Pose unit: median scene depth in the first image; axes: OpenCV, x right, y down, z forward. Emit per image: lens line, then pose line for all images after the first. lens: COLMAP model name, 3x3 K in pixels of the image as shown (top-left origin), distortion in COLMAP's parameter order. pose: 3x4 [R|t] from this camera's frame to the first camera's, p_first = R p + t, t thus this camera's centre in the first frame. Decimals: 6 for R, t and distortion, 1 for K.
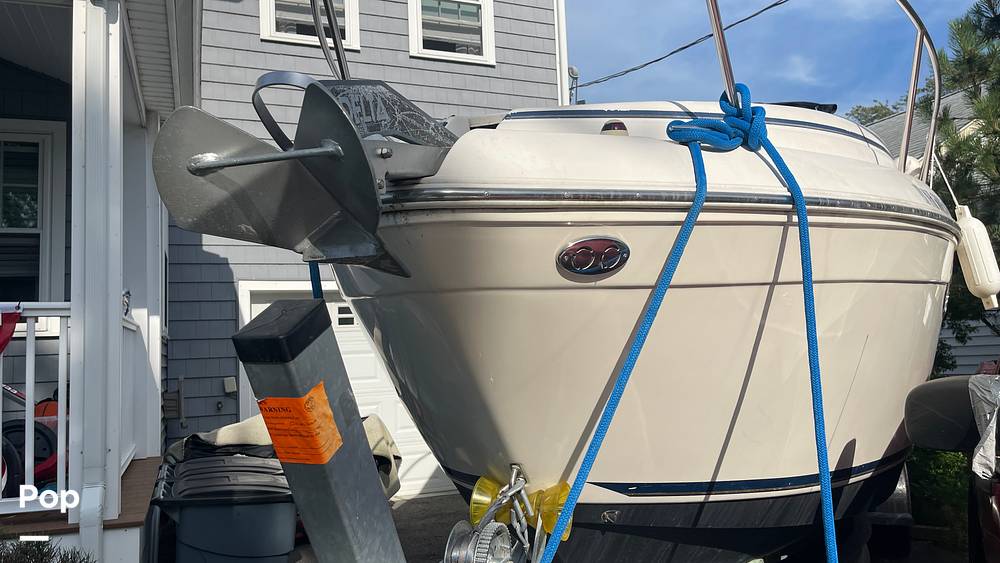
lens RADIAL K [[760.7, 0, 501.0], [0, 760.7, 286.4], [0, 0, 1]] dist [0.043384, -0.031231]
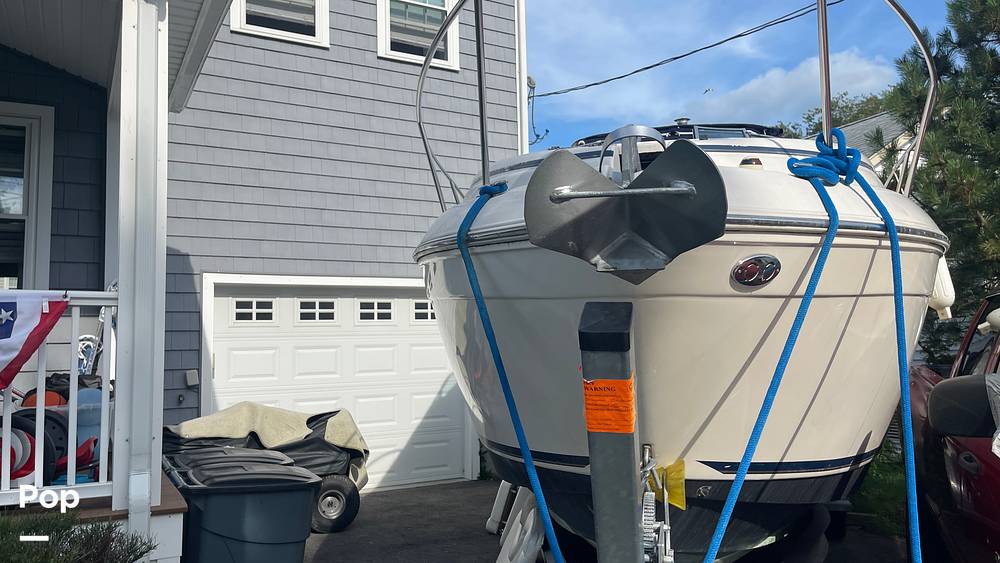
lens RADIAL K [[760.7, 0, 497.8], [0, 760.7, 281.0], [0, 0, 1]] dist [0.043384, -0.031231]
pose [[0.992056, 0.028617, 0.122495, -0.244797], [-0.027961, 0.999584, -0.007074, -0.001417], [-0.122647, 0.003593, 0.992444, -0.090027]]
